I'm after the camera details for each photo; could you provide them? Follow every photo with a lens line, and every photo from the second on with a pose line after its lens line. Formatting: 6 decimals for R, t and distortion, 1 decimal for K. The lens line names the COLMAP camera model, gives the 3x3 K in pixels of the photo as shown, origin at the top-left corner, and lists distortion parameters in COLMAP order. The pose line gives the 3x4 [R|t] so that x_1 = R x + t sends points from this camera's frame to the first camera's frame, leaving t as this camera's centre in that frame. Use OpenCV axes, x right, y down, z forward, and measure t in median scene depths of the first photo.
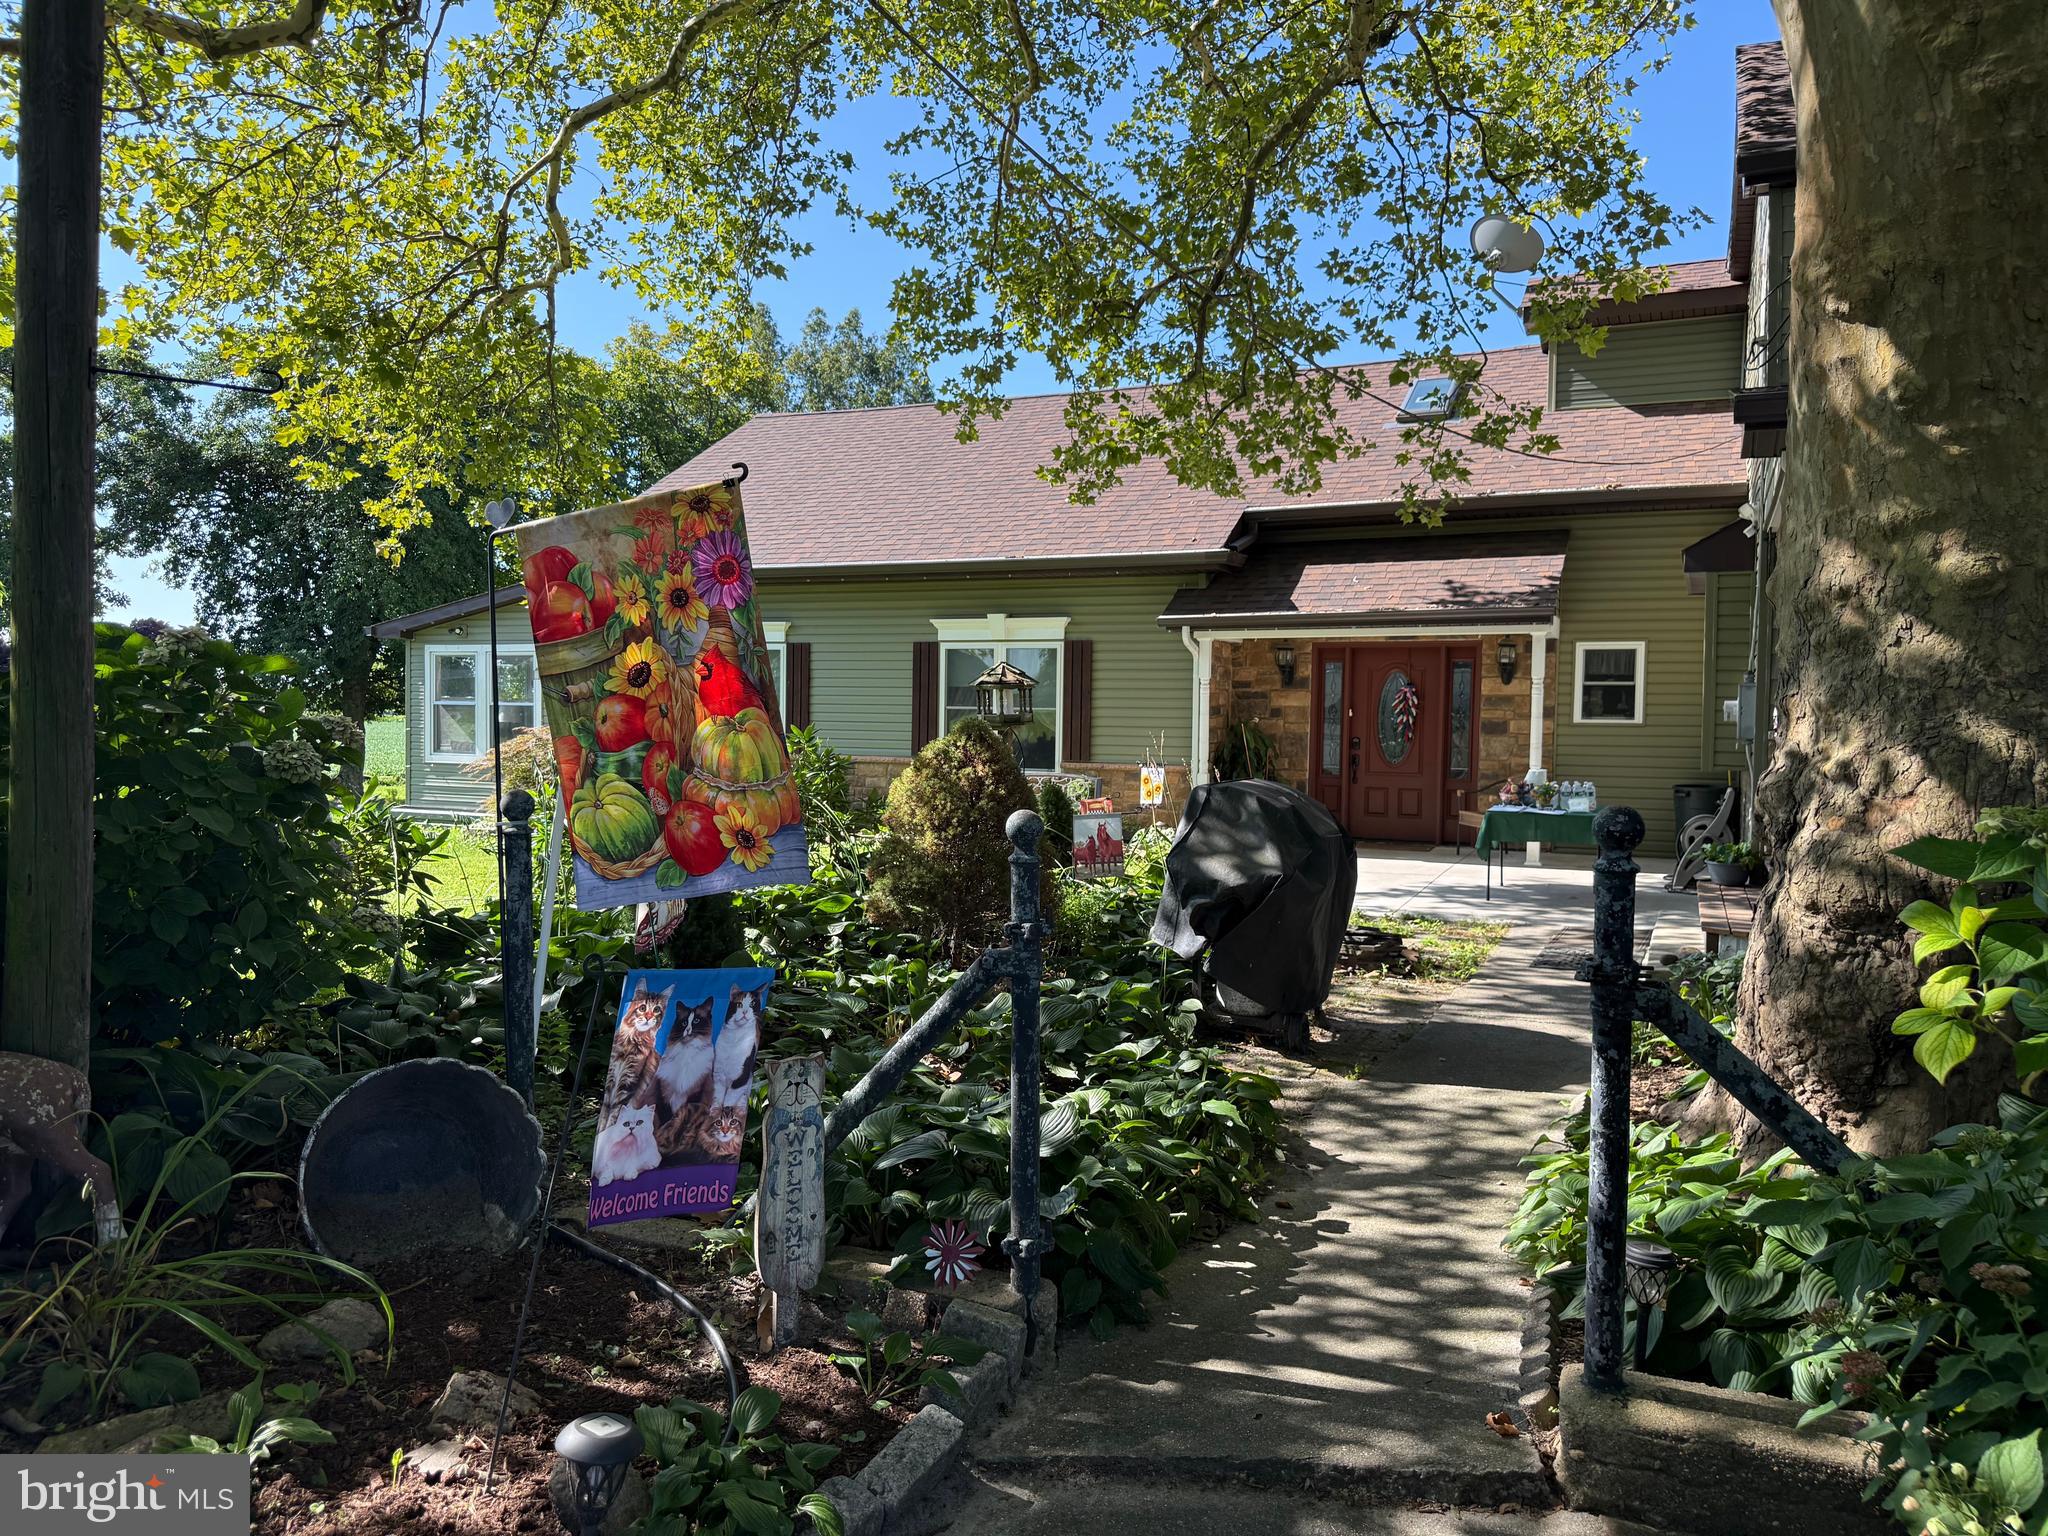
lens RADIAL K [[1429.7, 0, 1018.1], [0, 1429.7, 766.8], [0, 0, 1]] dist [0.008559, -0.022909]
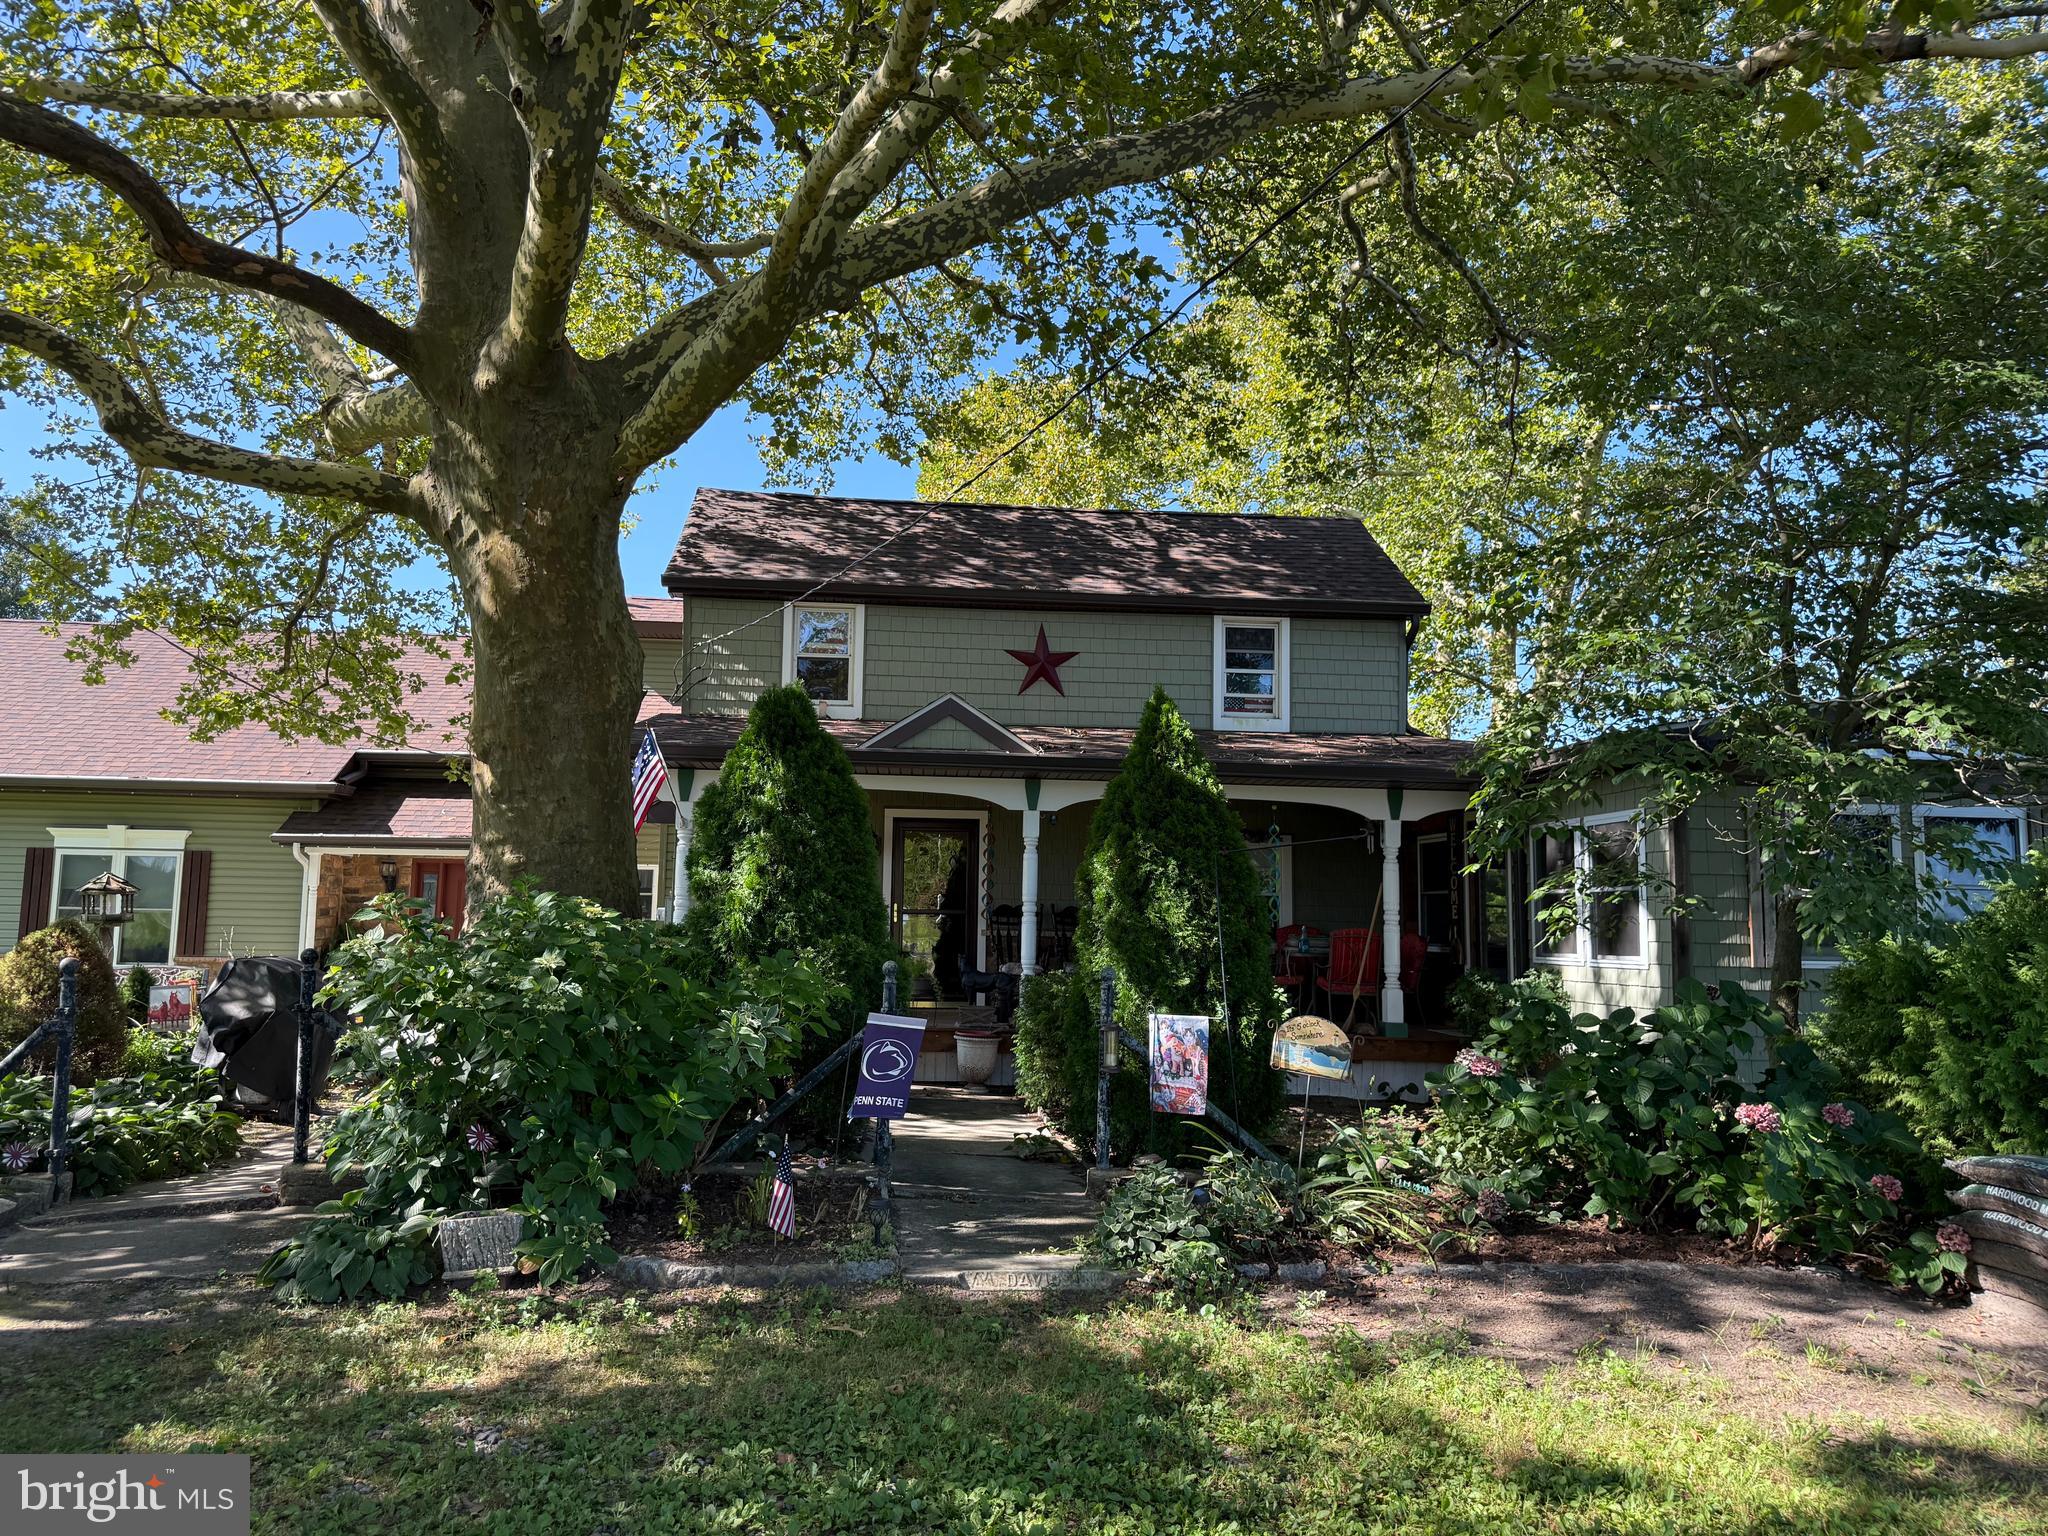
lens RADIAL K [[1429.7, 0, 1043.2], [0, 1429.7, 770.9], [0, 0, 1]] dist [0.008559, -0.022909]
pose [[0.856020, 0.057073, 0.513783, 0.035540], [0.014225, 0.990910, -0.133774, 0.015478], [-0.516747, 0.121822, 0.847427, -0.427159]]
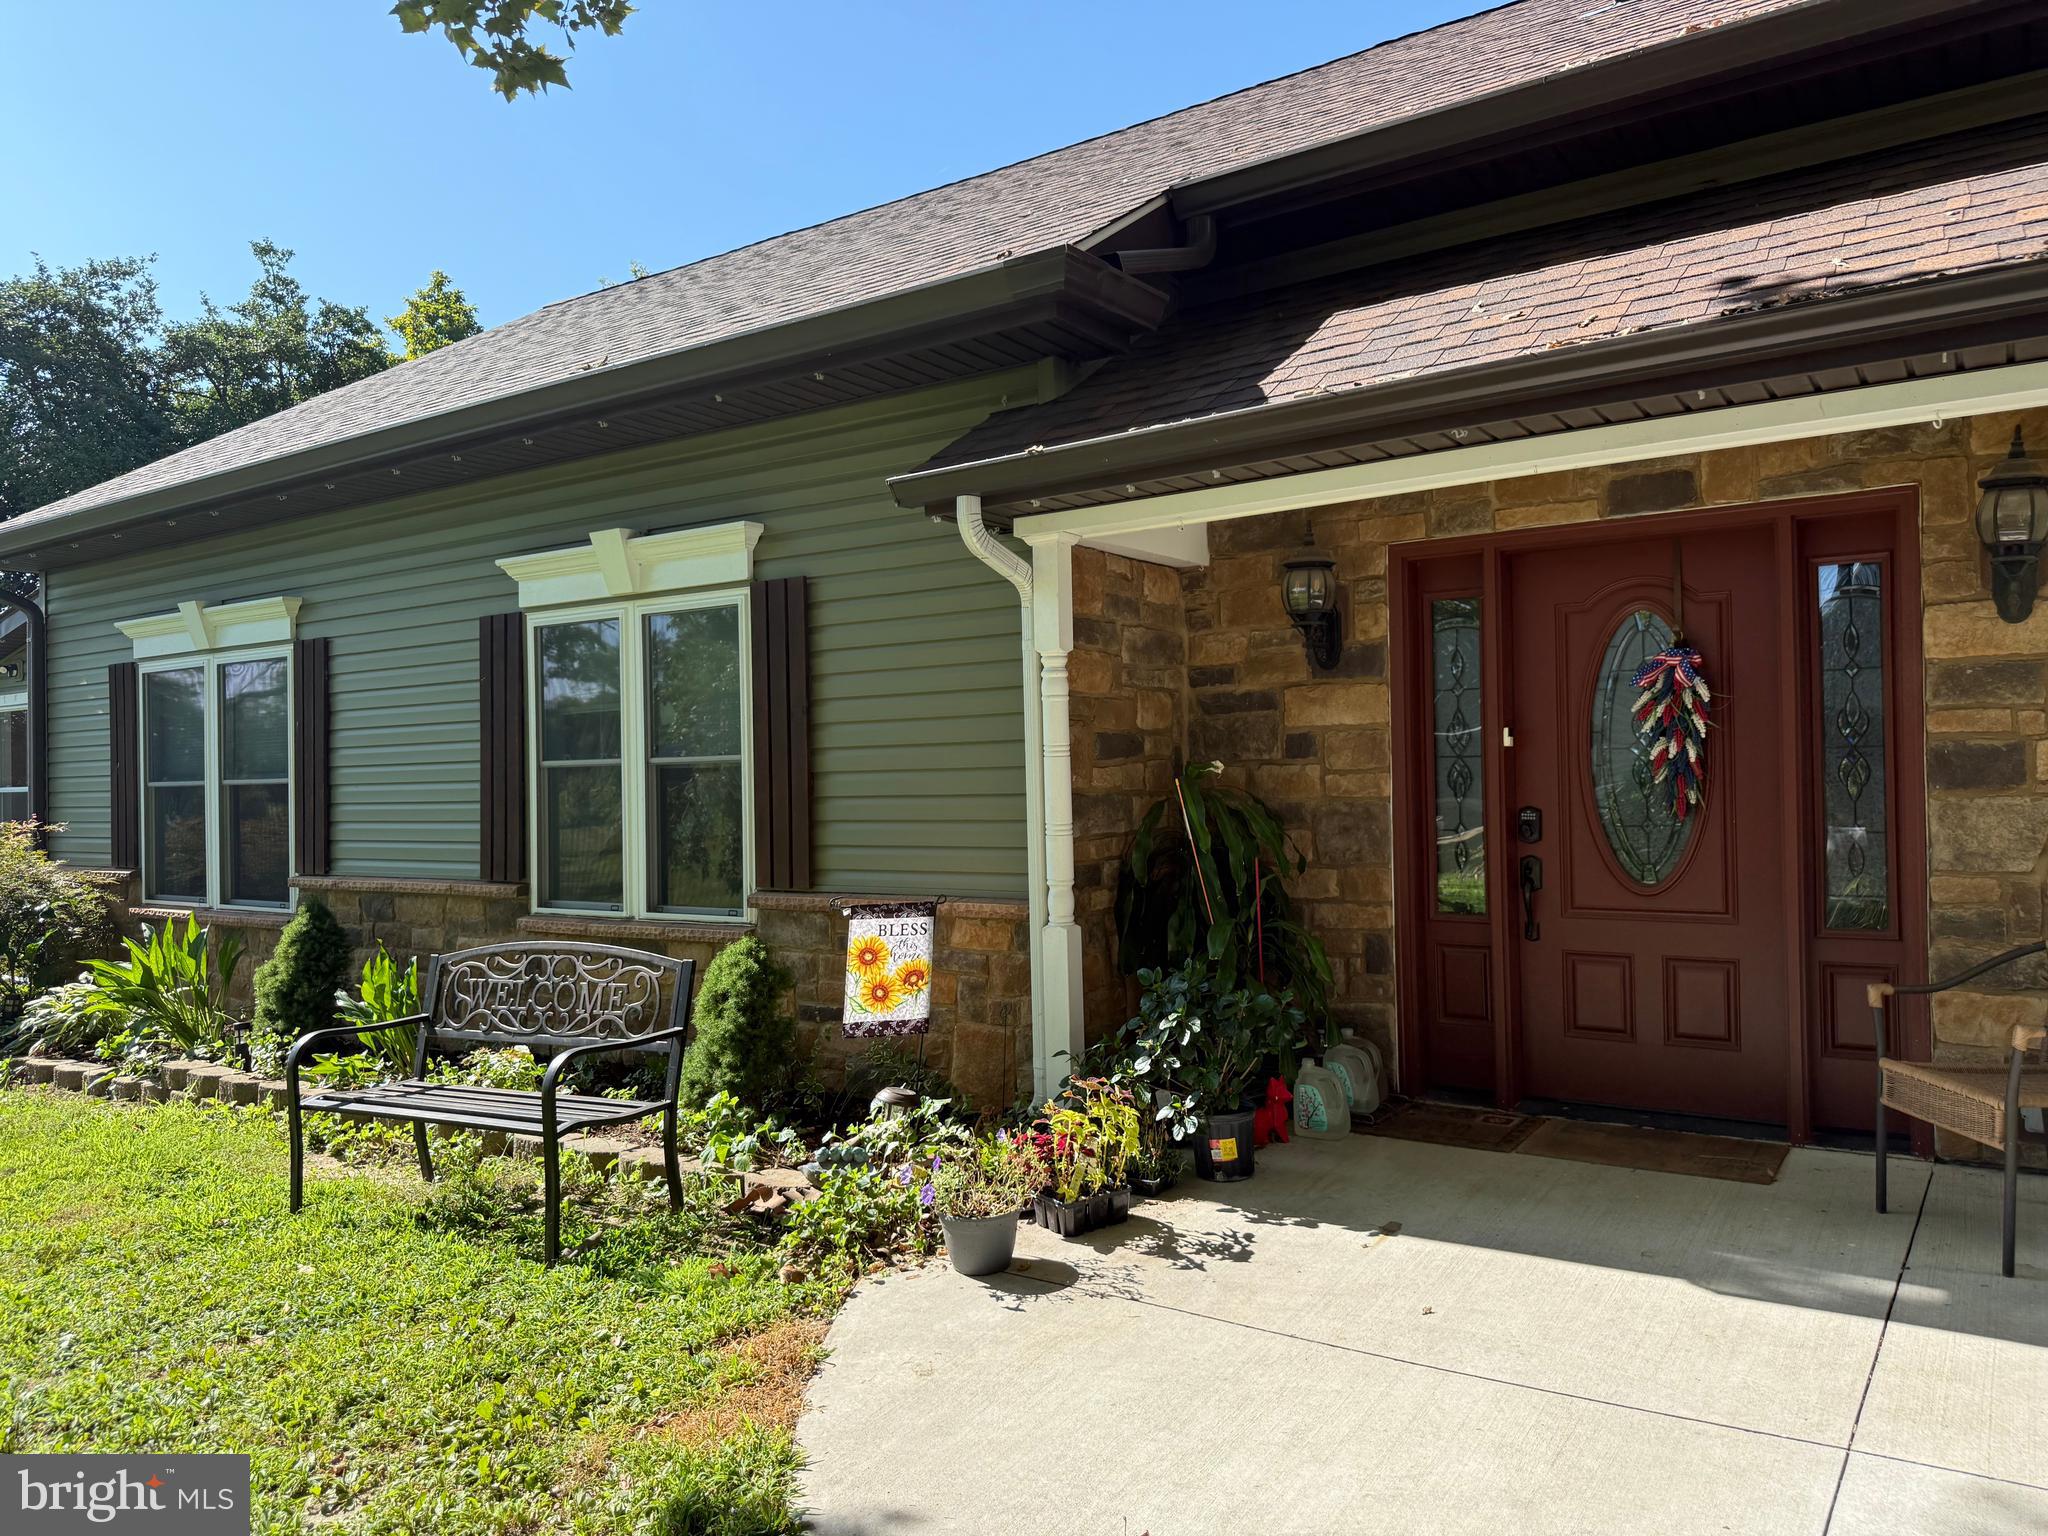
lens RADIAL K [[1429.7, 0, 1013.6], [0, 1429.7, 779.2], [0, 0, 1]] dist [0.008559, -0.022909]
pose [[0.980366, -0.029318, -0.194996, 0.216786], [0.022720, 0.999094, -0.035992, -0.021649], [0.195875, 0.030855, 0.980143, 0.757901]]
